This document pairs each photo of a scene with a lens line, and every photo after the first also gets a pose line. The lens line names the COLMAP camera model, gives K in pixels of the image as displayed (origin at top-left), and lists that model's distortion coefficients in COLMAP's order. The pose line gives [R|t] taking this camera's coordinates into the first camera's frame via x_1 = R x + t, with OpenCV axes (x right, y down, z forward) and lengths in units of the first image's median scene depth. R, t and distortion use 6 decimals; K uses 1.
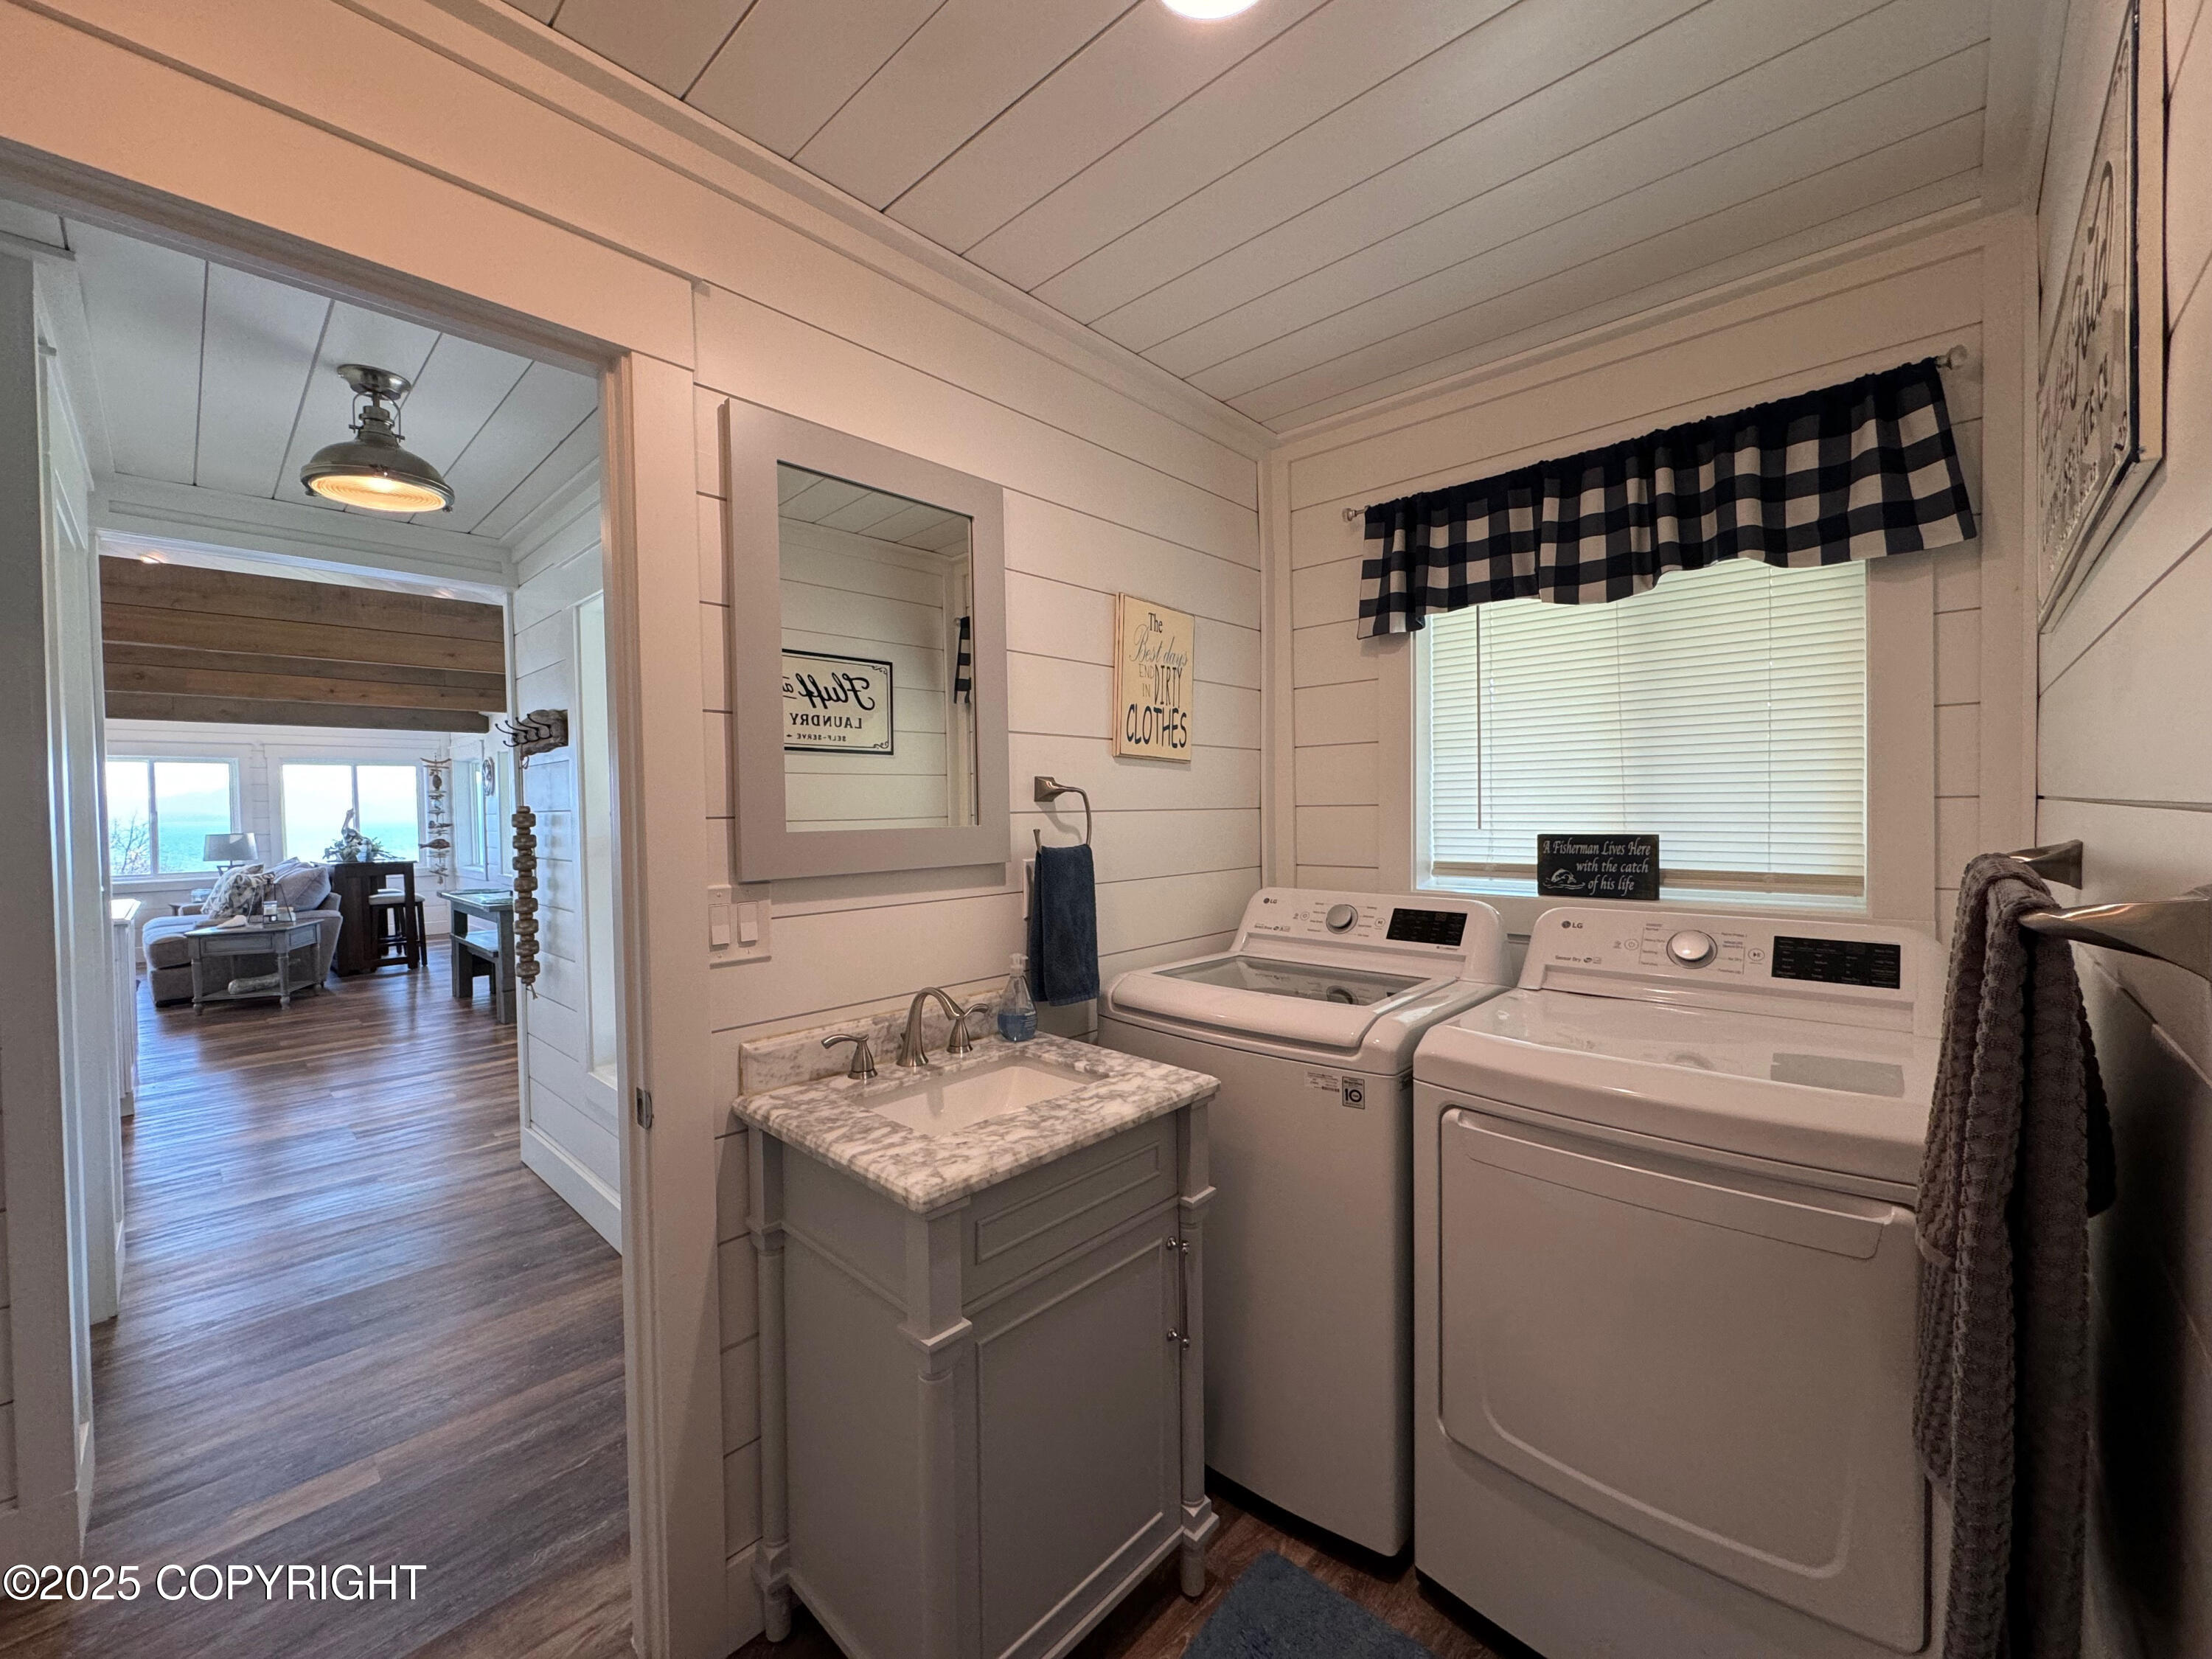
lens RADIAL K [[882.1, 0, 1106.0], [0, 882.1, 829.5], [0, 0, 1]] dist [-0.004390, -0.000434]
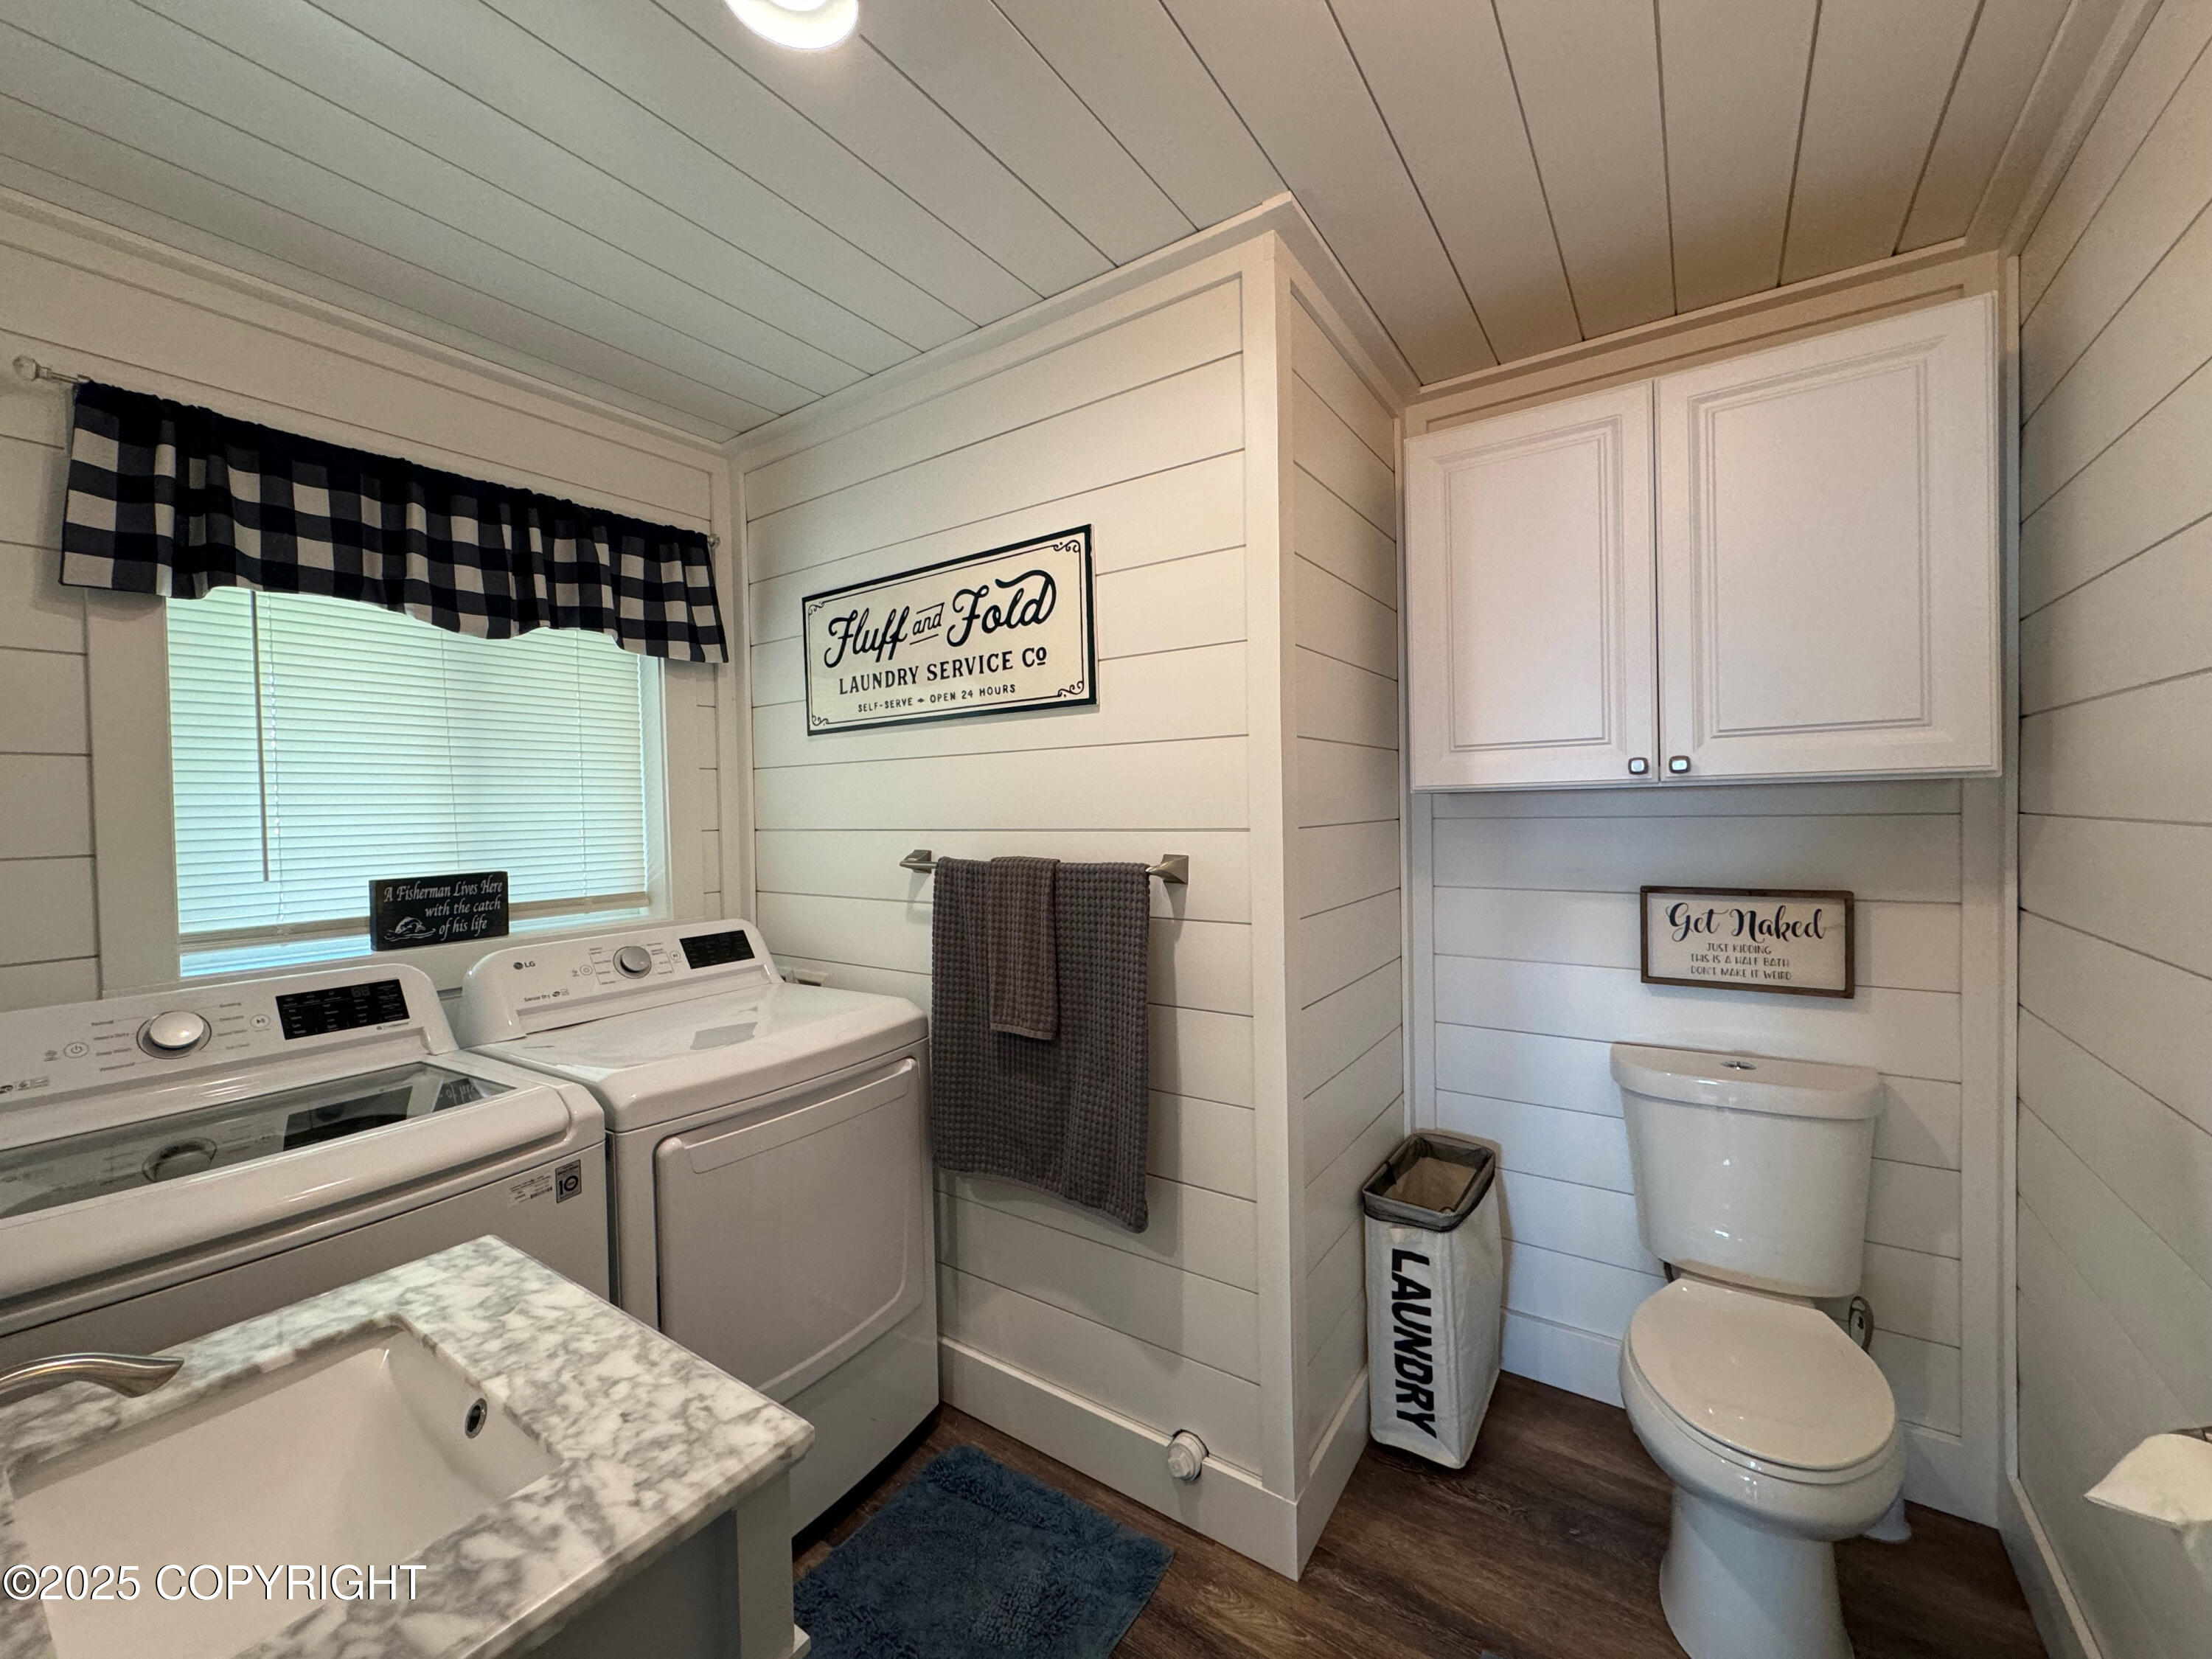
lens RADIAL K [[882.1, 0, 1106.0], [0, 882.1, 829.5], [0, 0, 1]] dist [-0.004390, -0.000434]
pose [[-0.158619, -0.008773, 0.987301, -0.527205], [0.050635, 0.998572, 0.017009, -0.025847], [-0.986041, 0.052690, -0.157948, 0.490429]]
